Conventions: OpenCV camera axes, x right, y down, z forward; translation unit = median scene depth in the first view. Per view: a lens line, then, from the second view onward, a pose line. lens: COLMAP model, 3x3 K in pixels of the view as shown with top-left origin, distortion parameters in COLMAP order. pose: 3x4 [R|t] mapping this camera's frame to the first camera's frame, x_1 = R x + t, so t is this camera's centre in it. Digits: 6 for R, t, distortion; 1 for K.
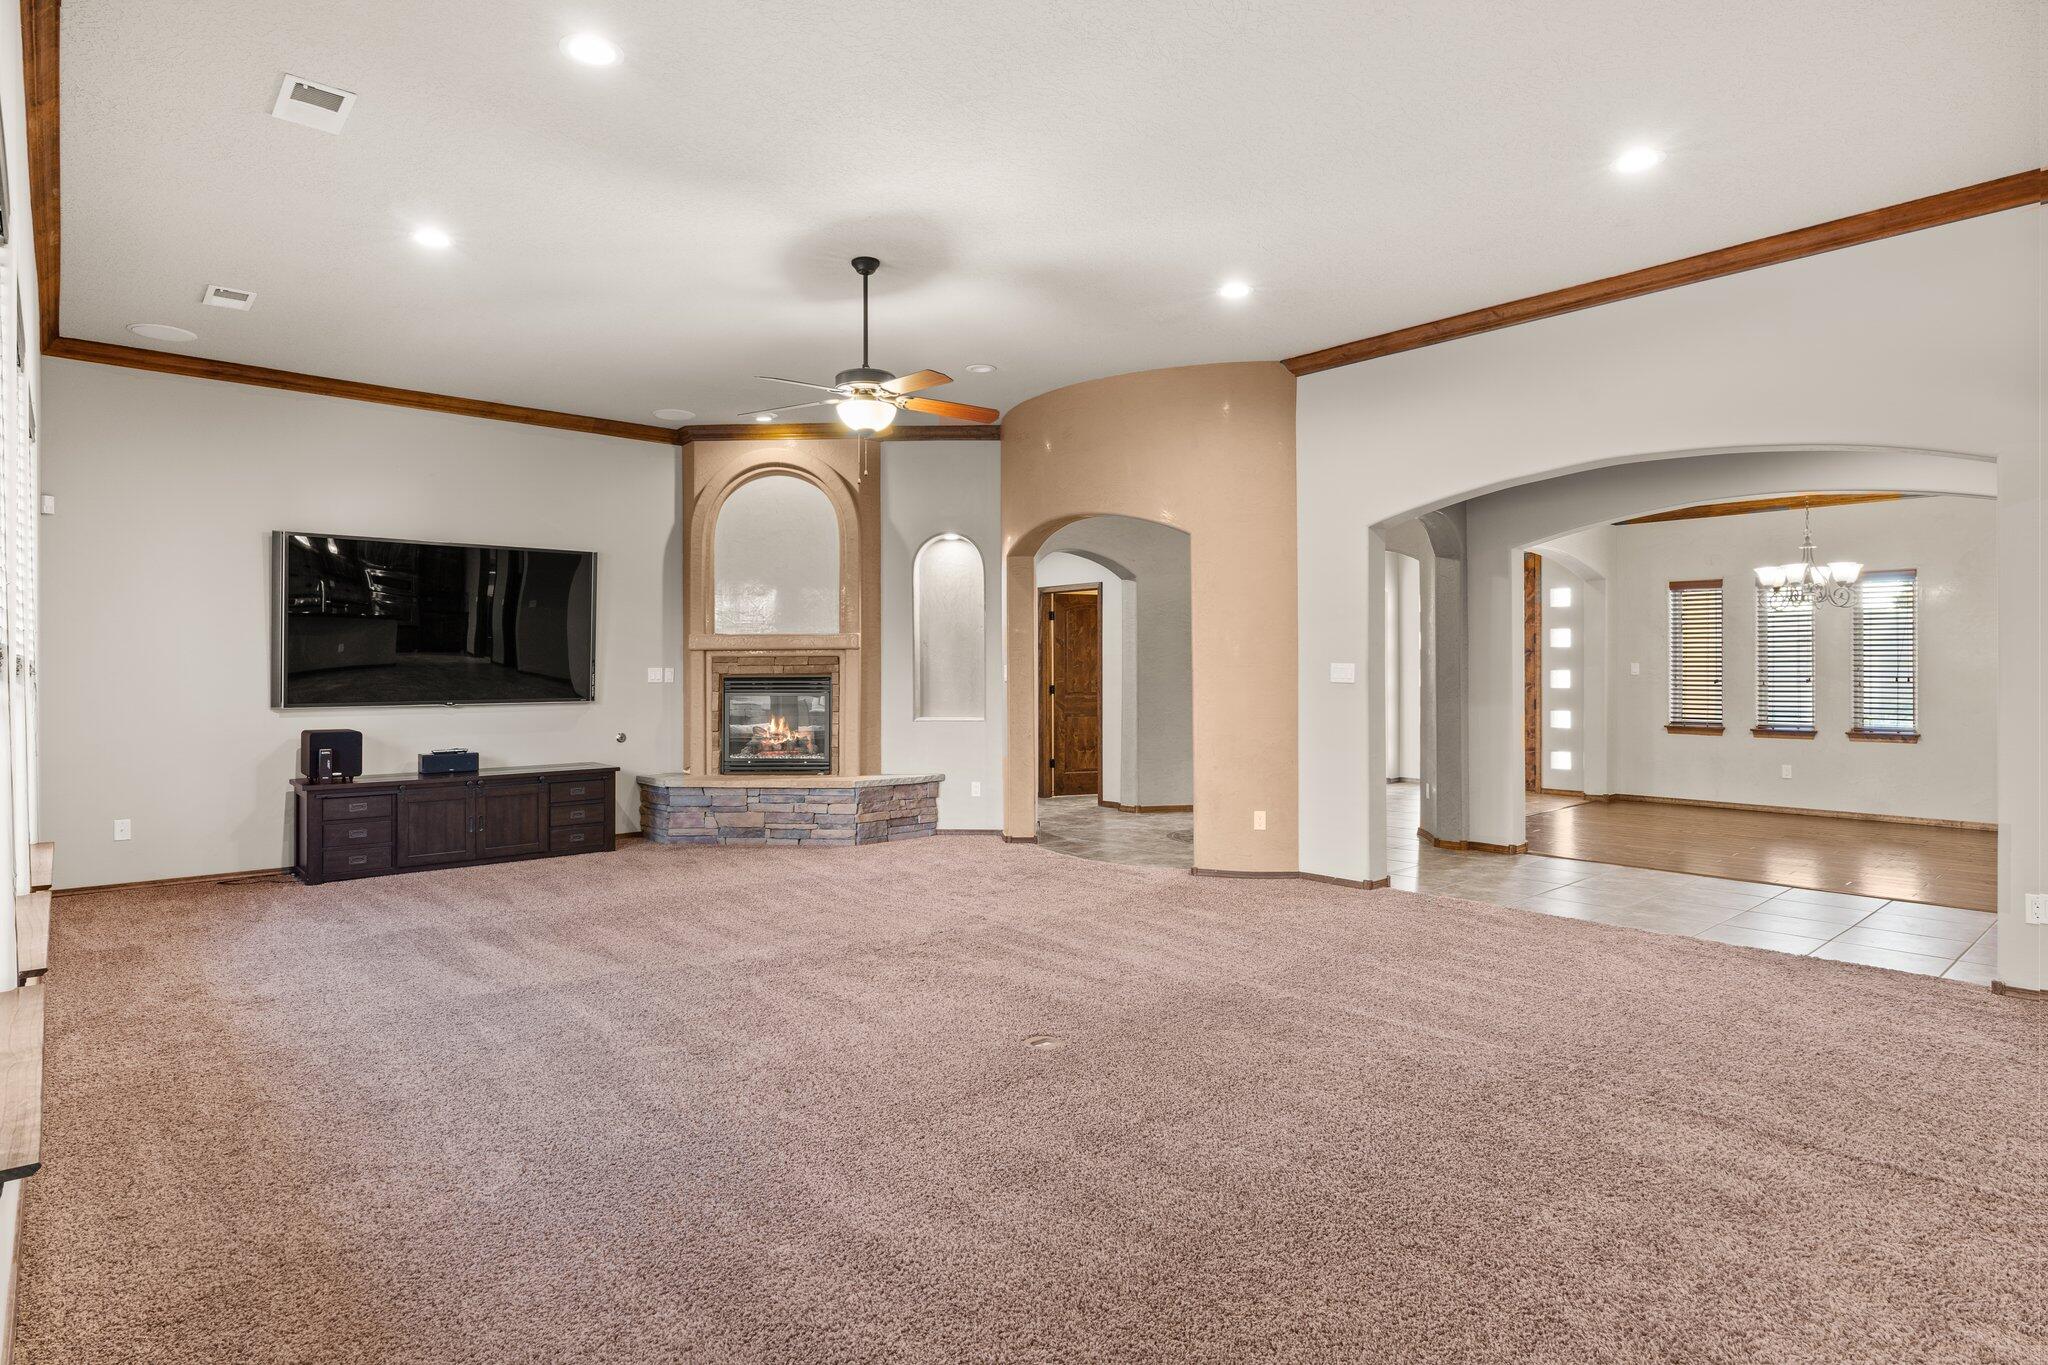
lens RADIAL K [[1089.6, 0, 1011.7], [0, 1089.6, 669.9], [0, 0, 1]] dist [-0.004786, 0.000019]
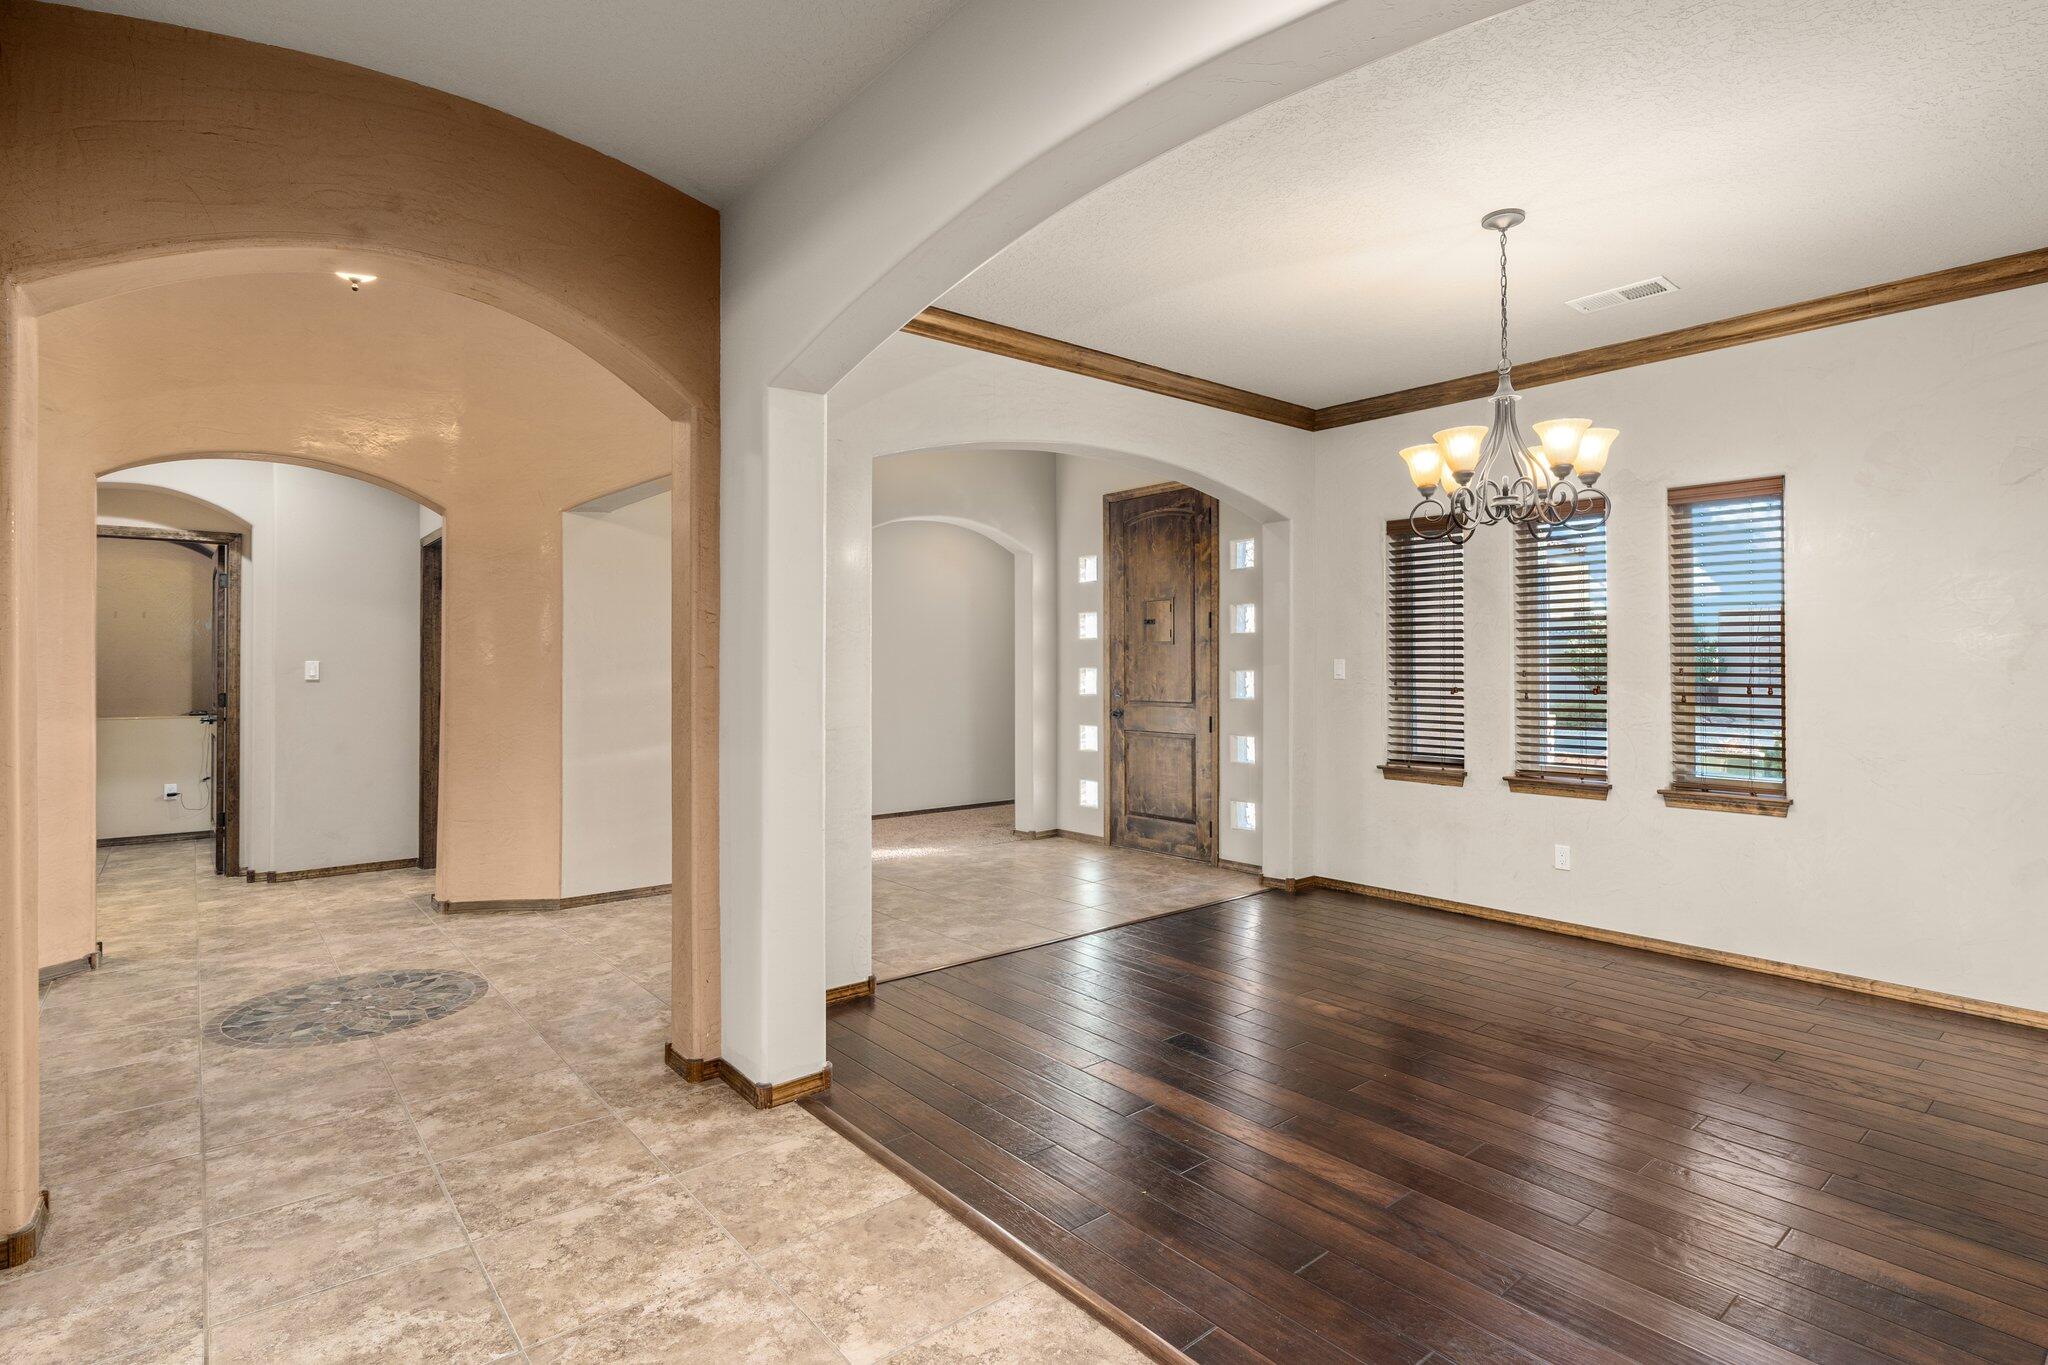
lens RADIAL K [[1008.6, 0, 1026.9], [0, 1008.6, 655.8], [0, 0, 1]] dist [-0.009982, 0.002592]
pose [[0.999690, 0.002781, -0.024723, 0.562858], [-0.003072, 0.999926, -0.011732, -0.001247], [0.024689, 0.011804, 0.999625, 0.598881]]
